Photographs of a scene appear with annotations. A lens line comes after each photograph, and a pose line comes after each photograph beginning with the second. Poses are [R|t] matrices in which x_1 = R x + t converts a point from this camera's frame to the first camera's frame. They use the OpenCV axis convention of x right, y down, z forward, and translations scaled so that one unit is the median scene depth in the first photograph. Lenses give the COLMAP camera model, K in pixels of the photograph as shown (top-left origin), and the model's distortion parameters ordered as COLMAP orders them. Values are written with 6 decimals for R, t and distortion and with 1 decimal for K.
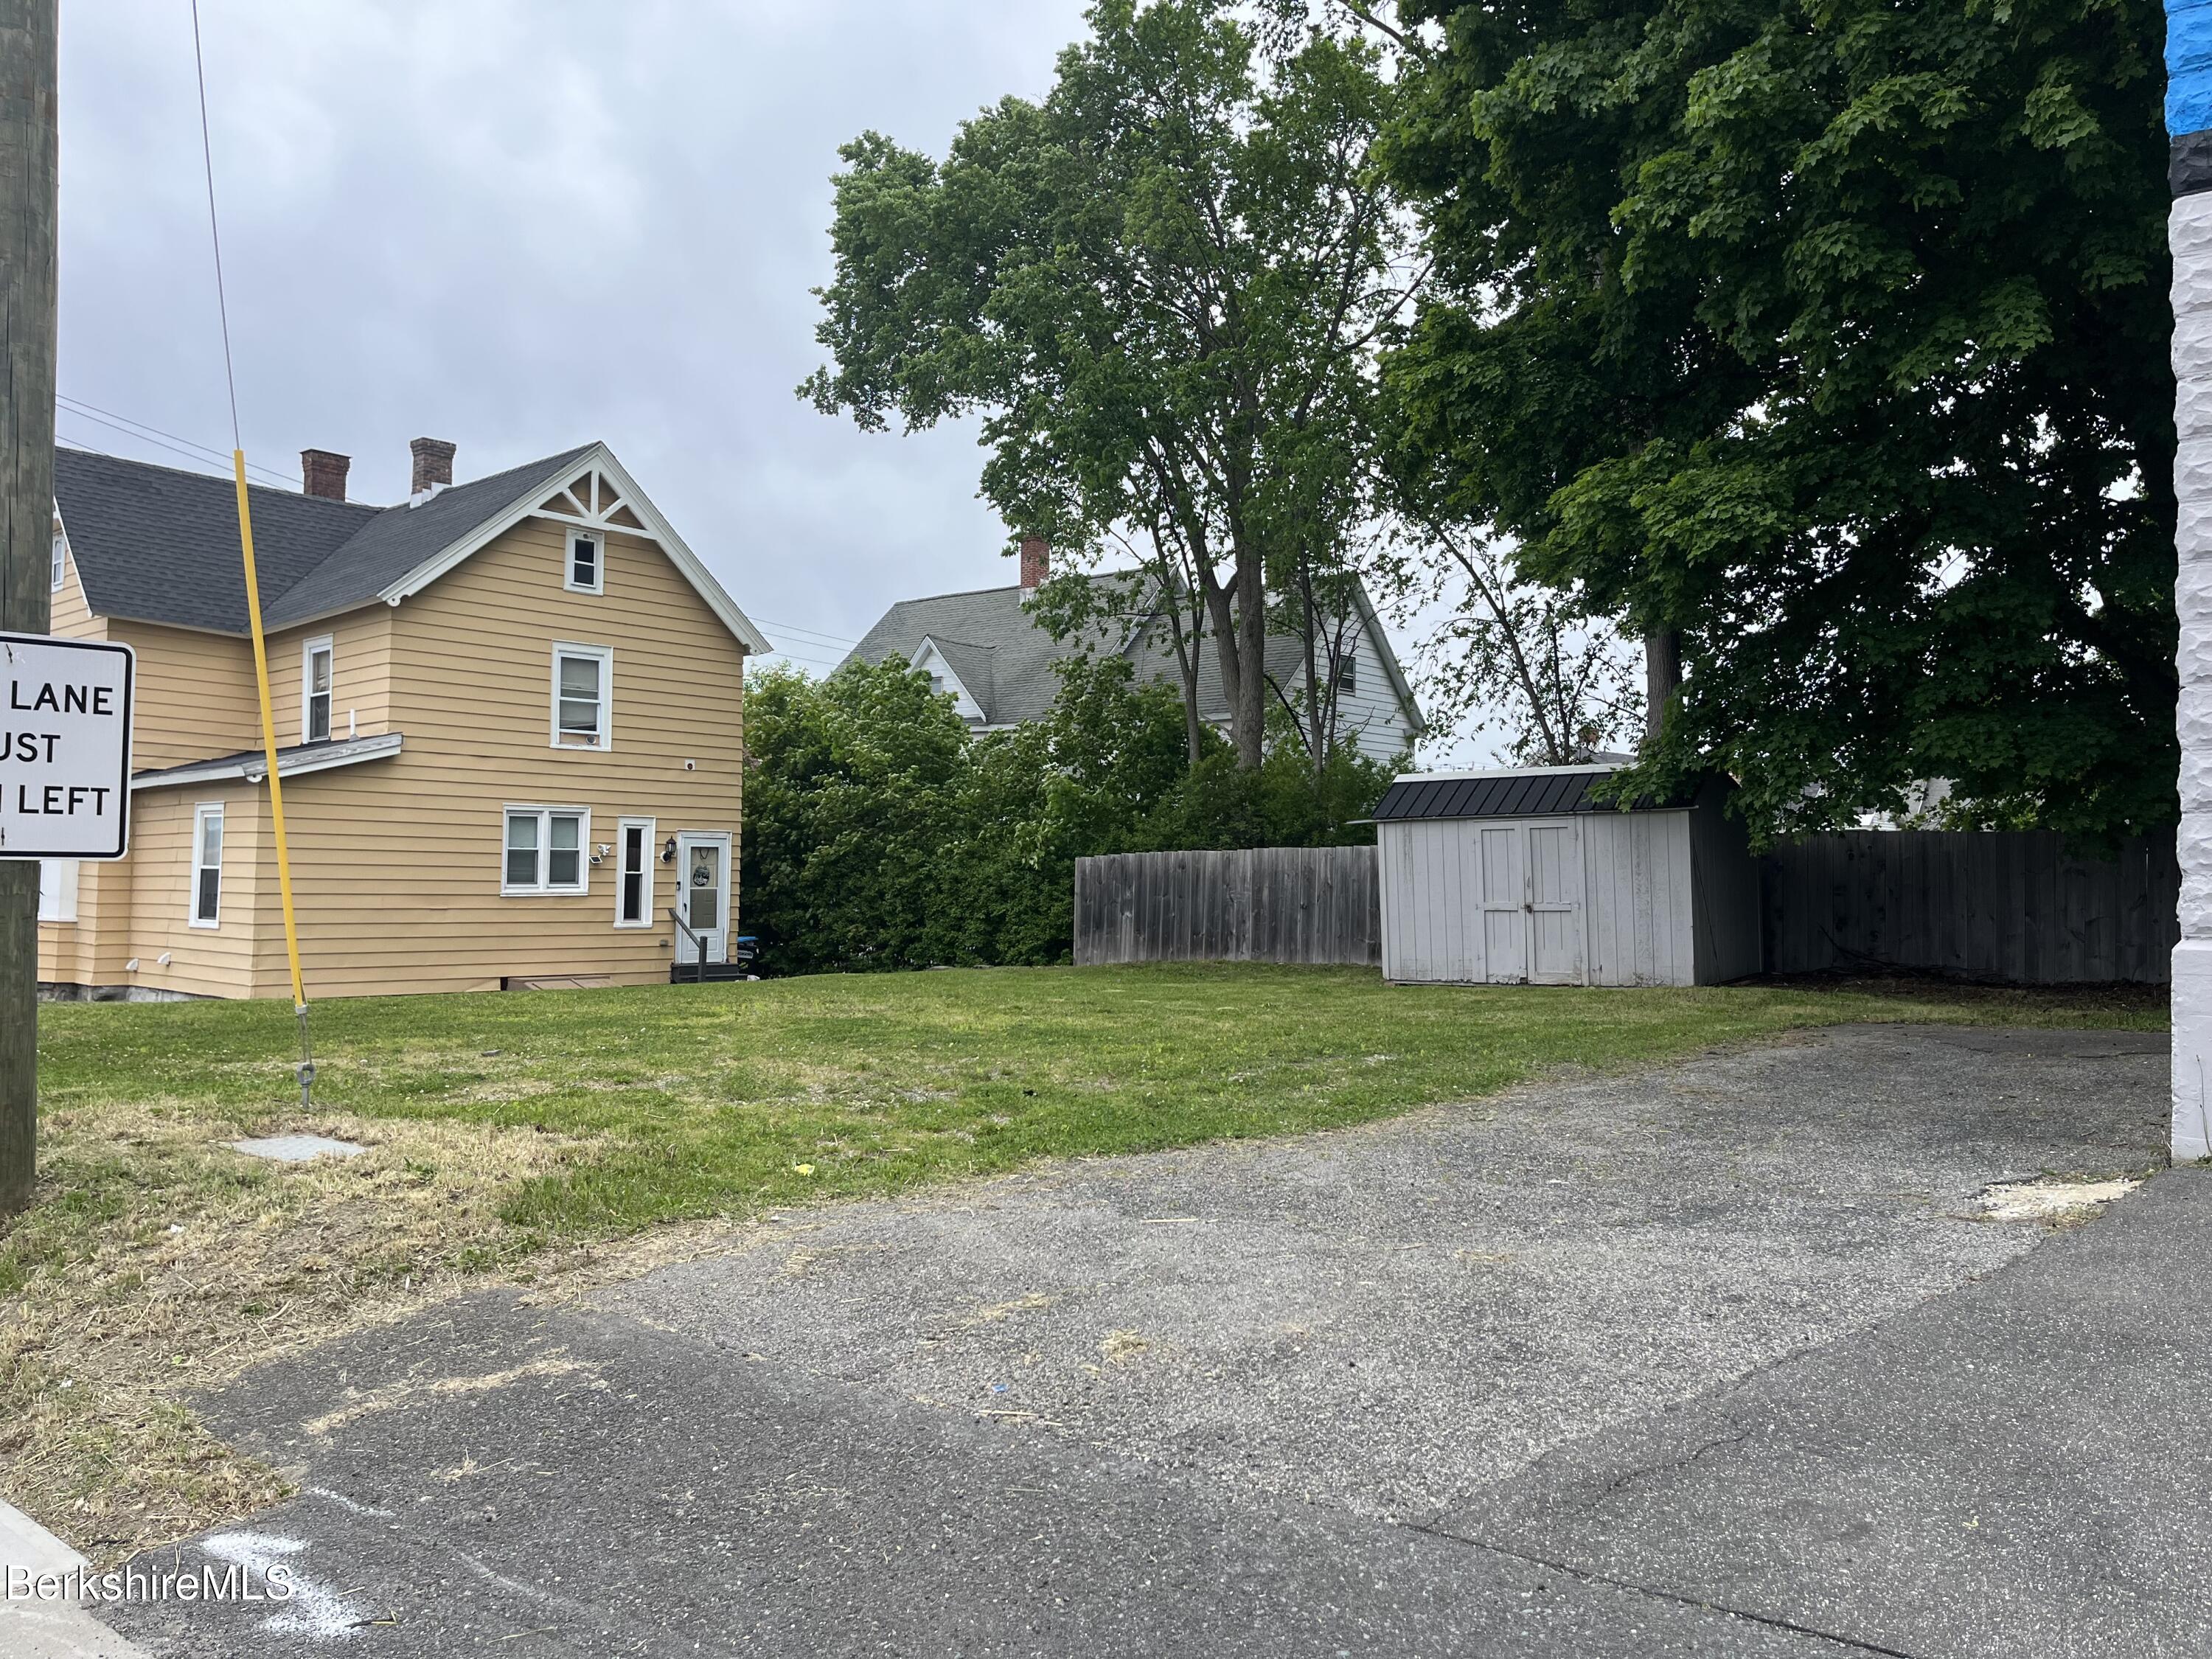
lens RADIAL K [[1649.3, 0, 1120.7], [0, 1649.3, 839.5], [0, 0, 1]] dist [0.089940, -0.119845]
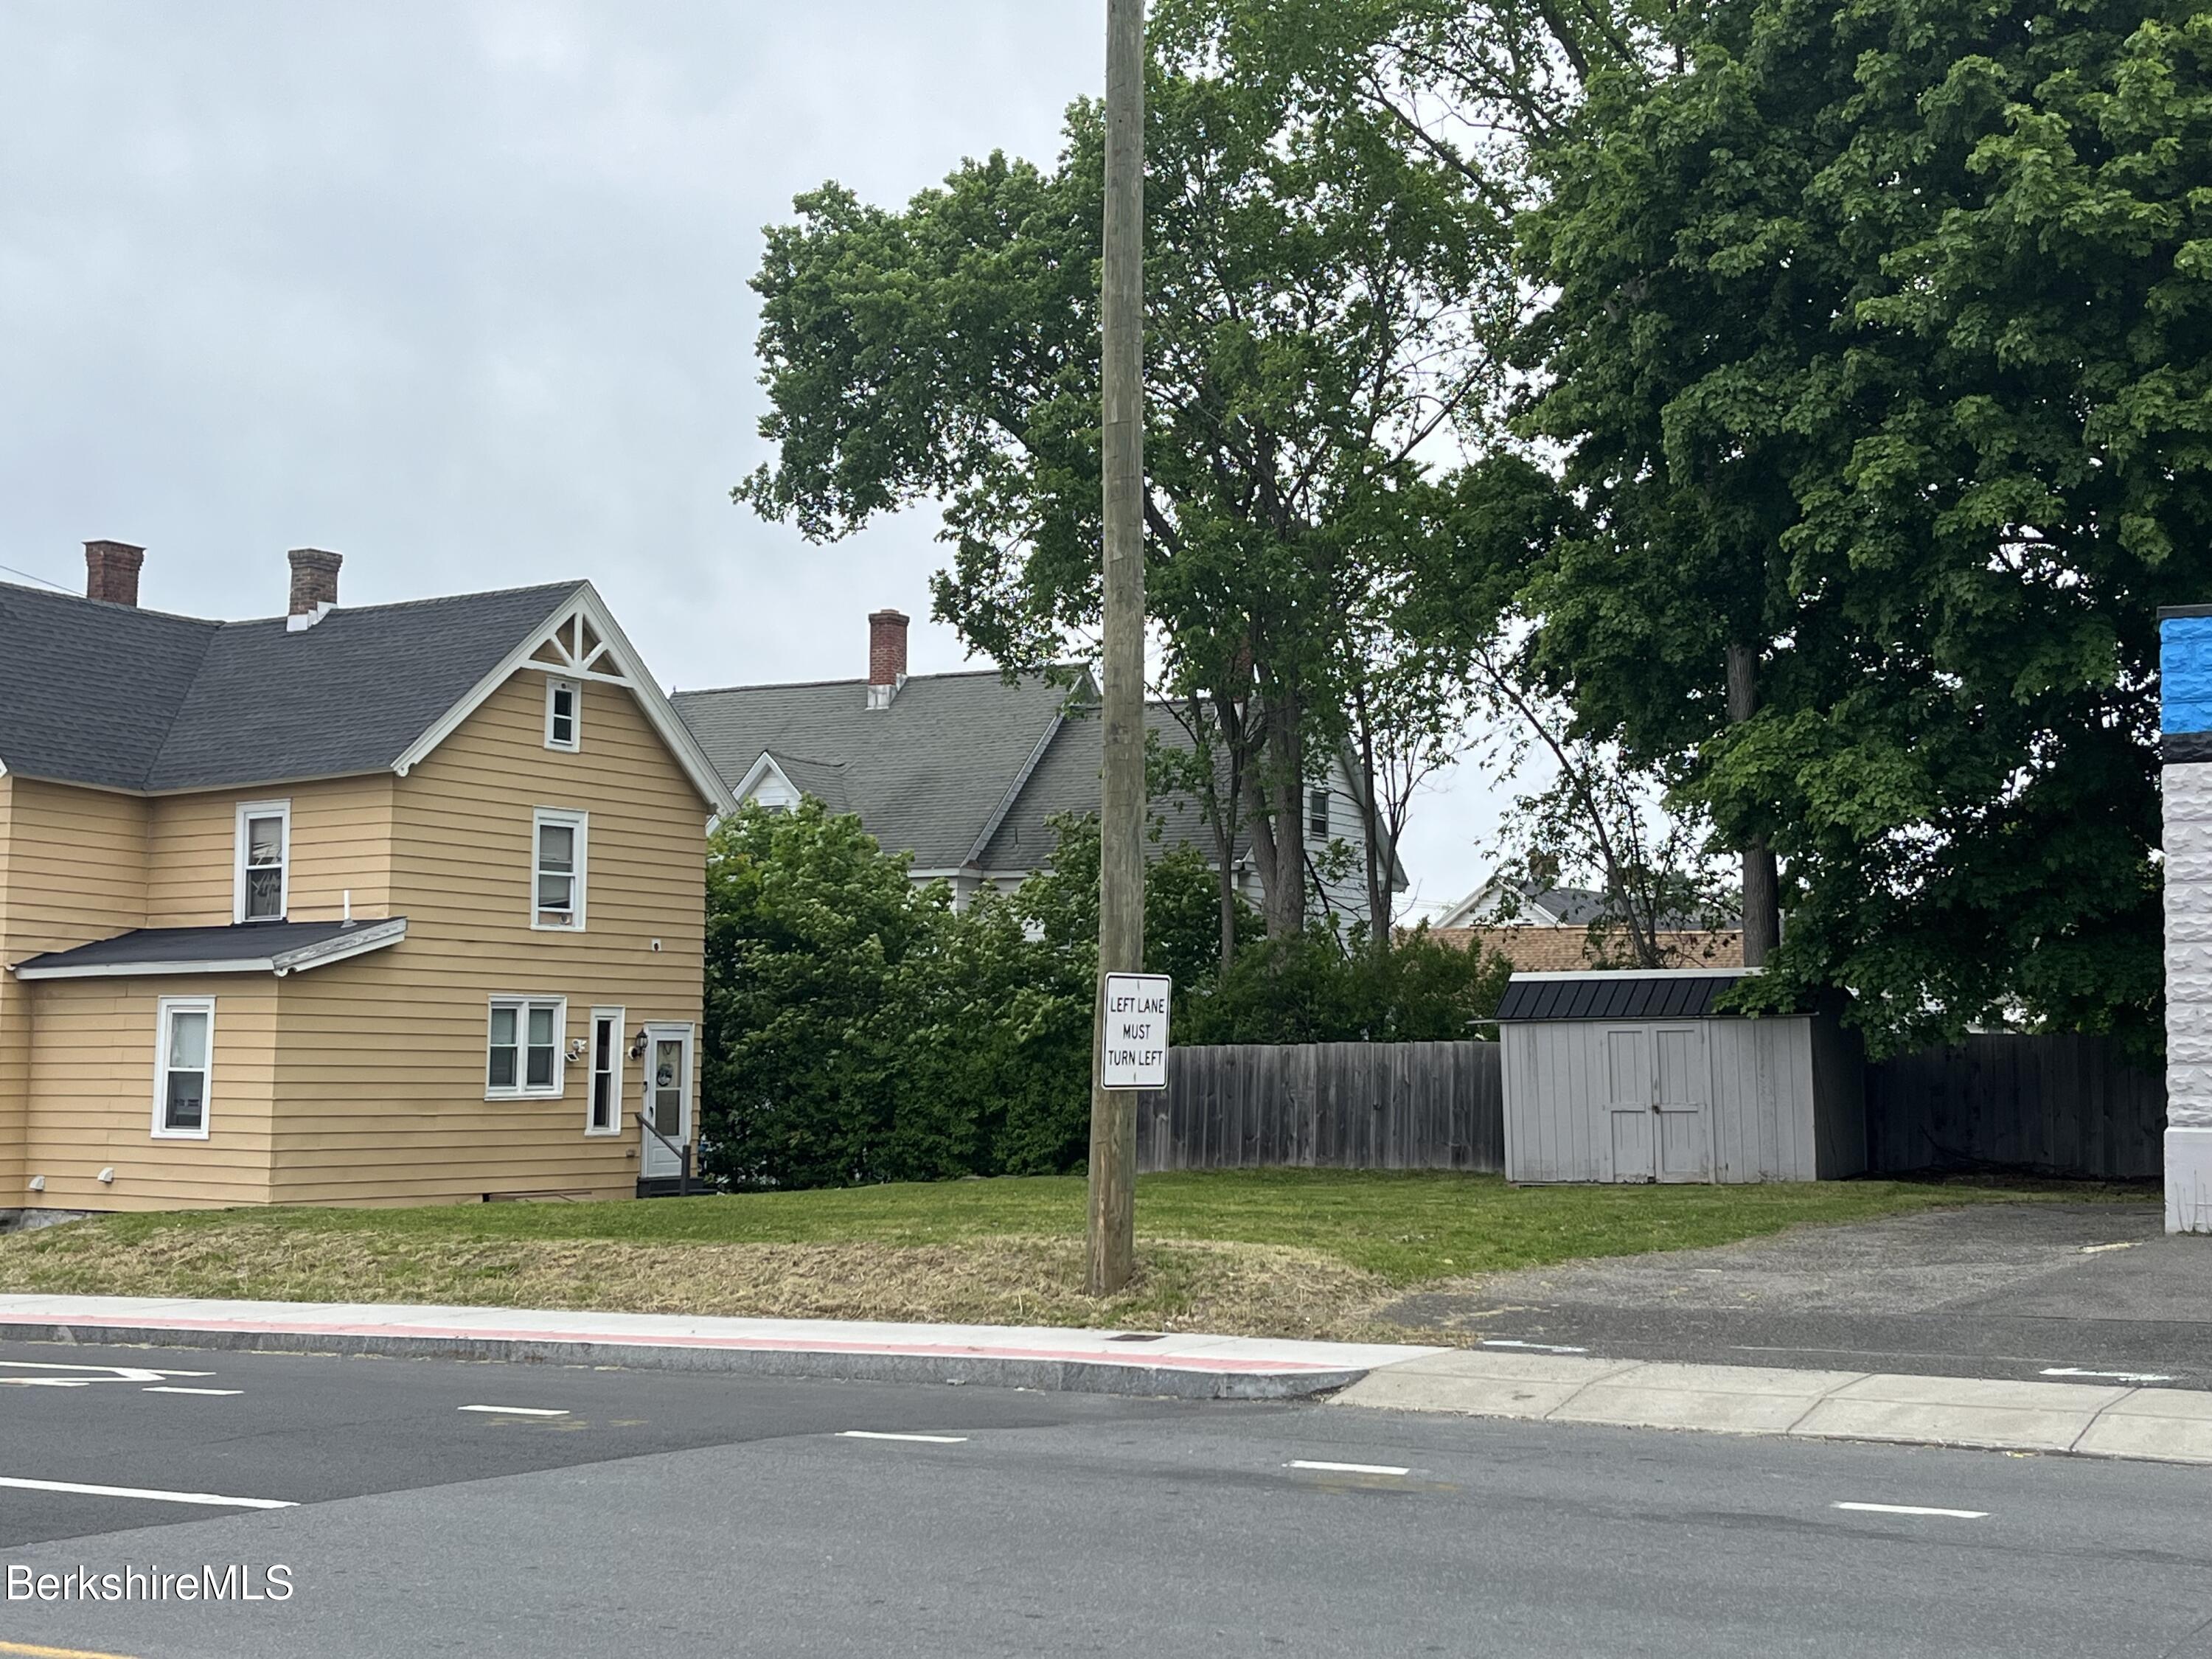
lens RADIAL K [[2790.0, 0, 1137.7], [0, 2790.0, 840.2], [0, 0, 1]] dist [0.146198, -0.427229]
pose [[0.986656, 0.010657, 0.162468, -0.265226], [-0.001946, 0.998556, -0.053679, -0.023061], [-0.162805, 0.052647, 0.985253, -0.499752]]
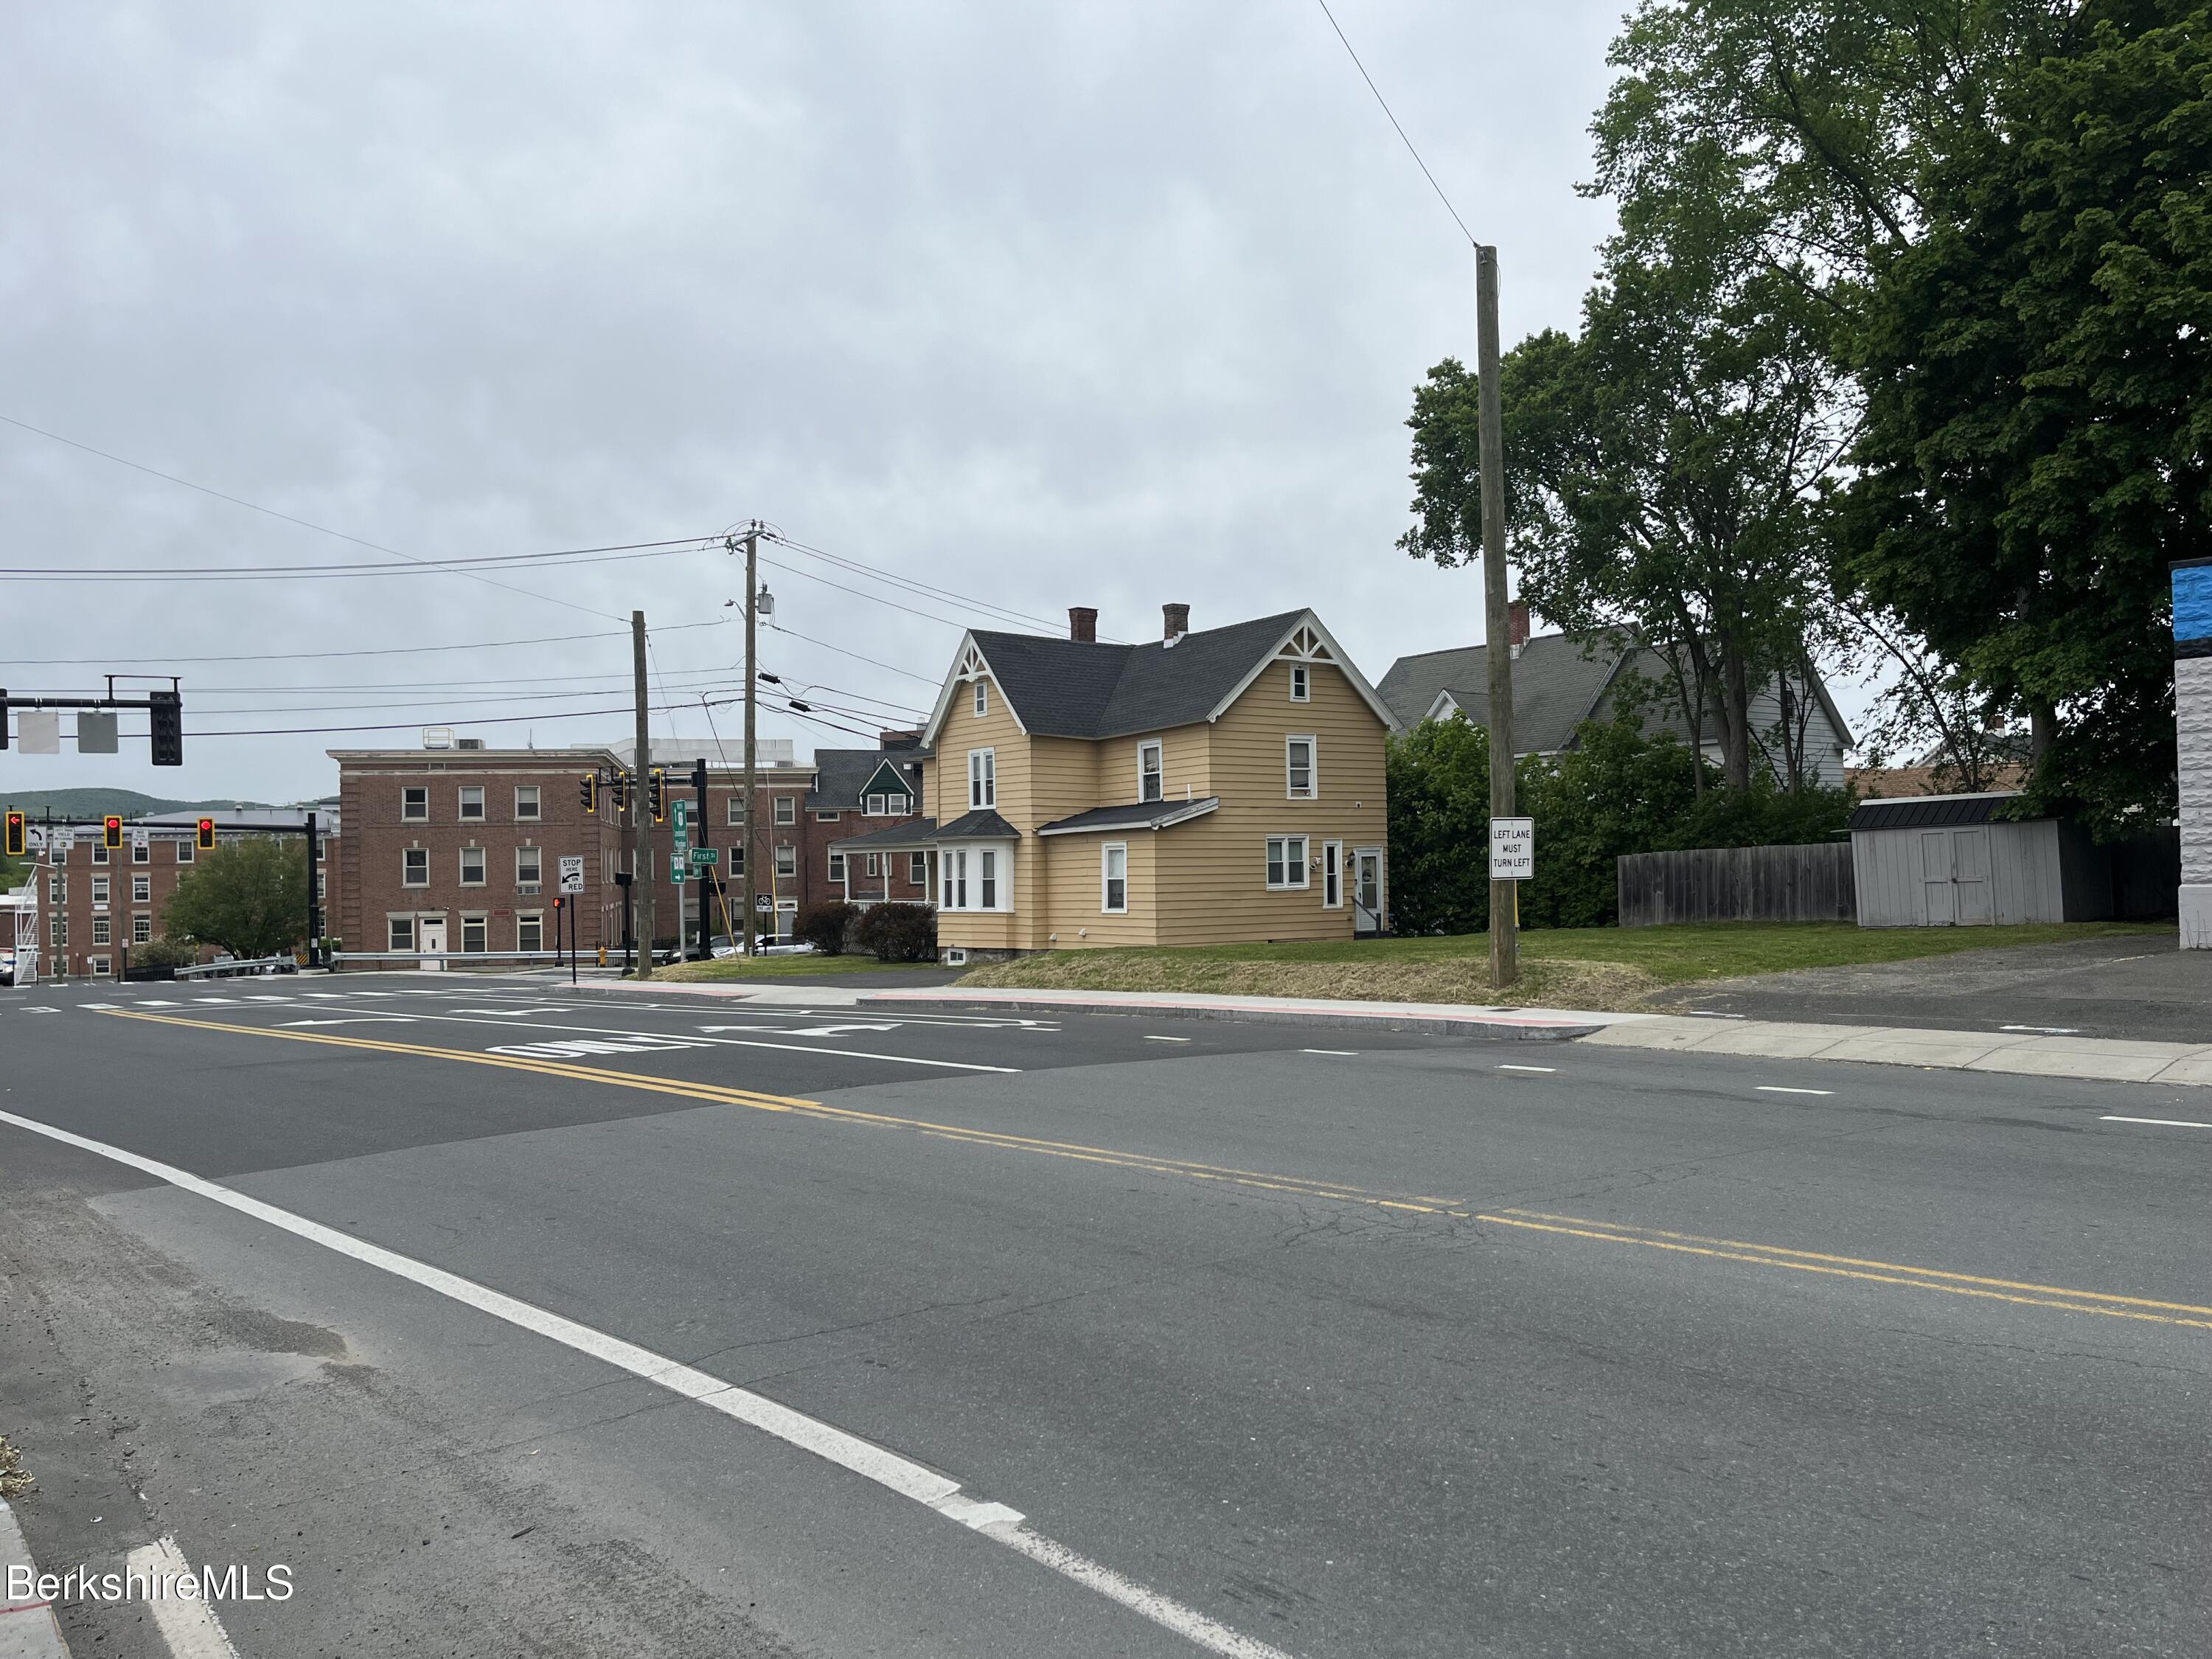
lens RADIAL K [[1649.3, 0, 1120.7], [0, 1649.3, 839.5], [0, 0, 1]] dist [0.089940, -0.119845]
pose [[0.976817, -0.035100, -0.211180, -0.159976], [0.036473, 0.999331, 0.002607, -0.025761], [0.210947, -0.010249, 0.977444, -0.608163]]
